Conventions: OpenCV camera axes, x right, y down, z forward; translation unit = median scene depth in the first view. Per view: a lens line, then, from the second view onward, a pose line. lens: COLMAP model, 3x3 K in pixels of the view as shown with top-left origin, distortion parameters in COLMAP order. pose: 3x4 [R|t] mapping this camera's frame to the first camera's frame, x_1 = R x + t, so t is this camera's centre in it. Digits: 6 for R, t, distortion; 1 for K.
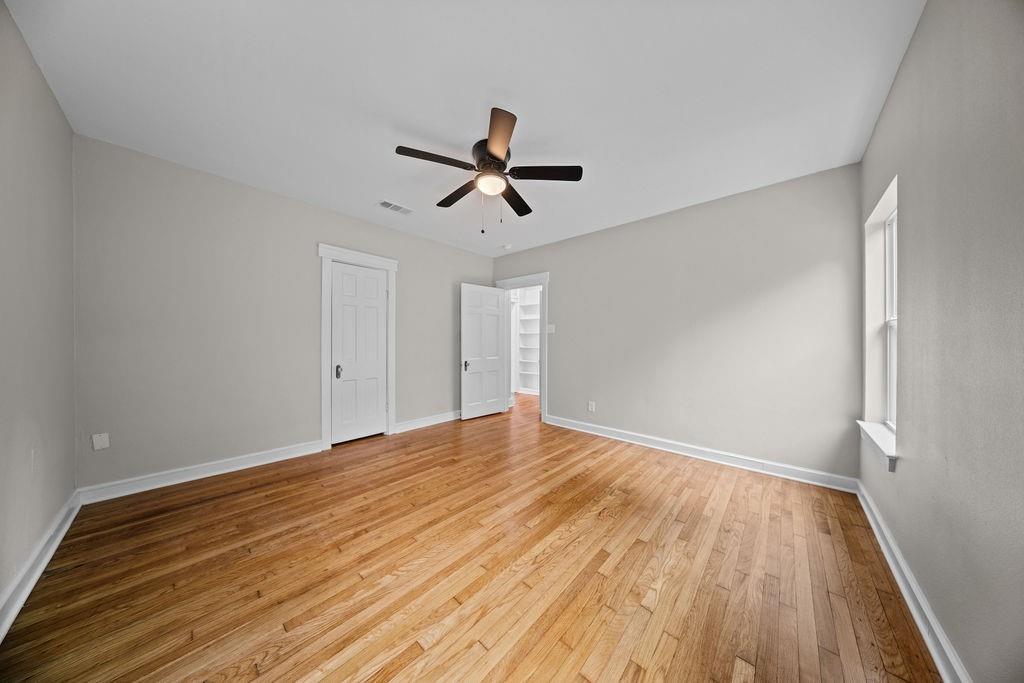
lens RADIAL K [[302.0, 0, 511.2], [0, 302.0, 342.3], [0, 0, 1]] dist [-0.000598, -0.001016]
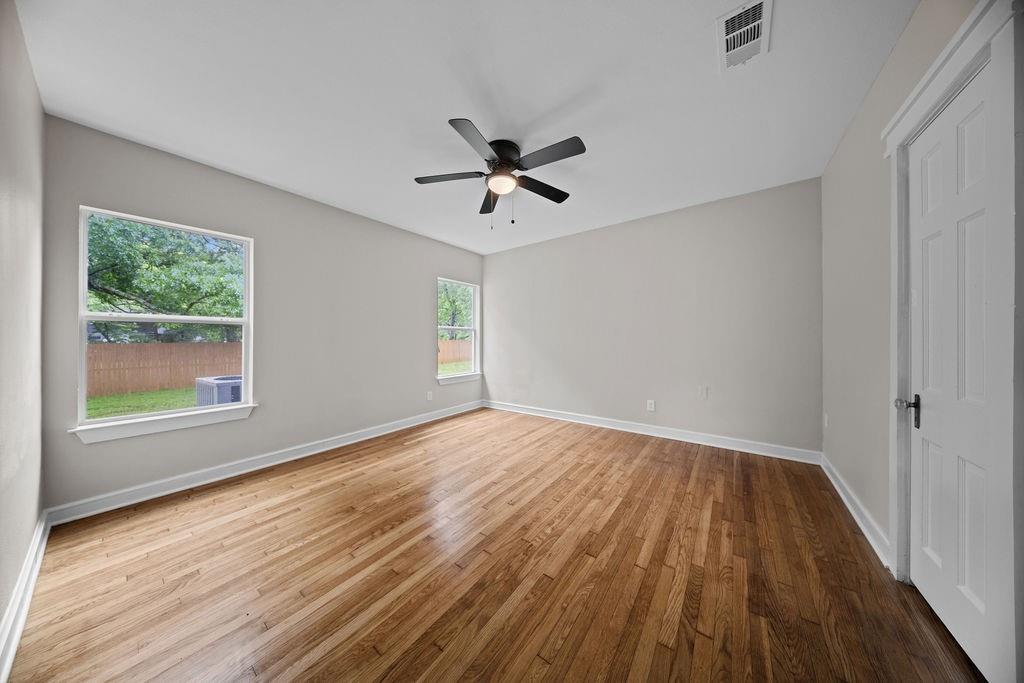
lens RADIAL K [[302.0, 0, 511.5], [0, 302.0, 337.4], [0, 0, 1]] dist [-0.000598, -0.001016]
pose [[-0.994896, -0.000177, -0.100910, 0.006016], [0.000015, 0.999998, -0.001899, 0.001463], [0.100910, -0.001891, -0.994894, 1.956688]]
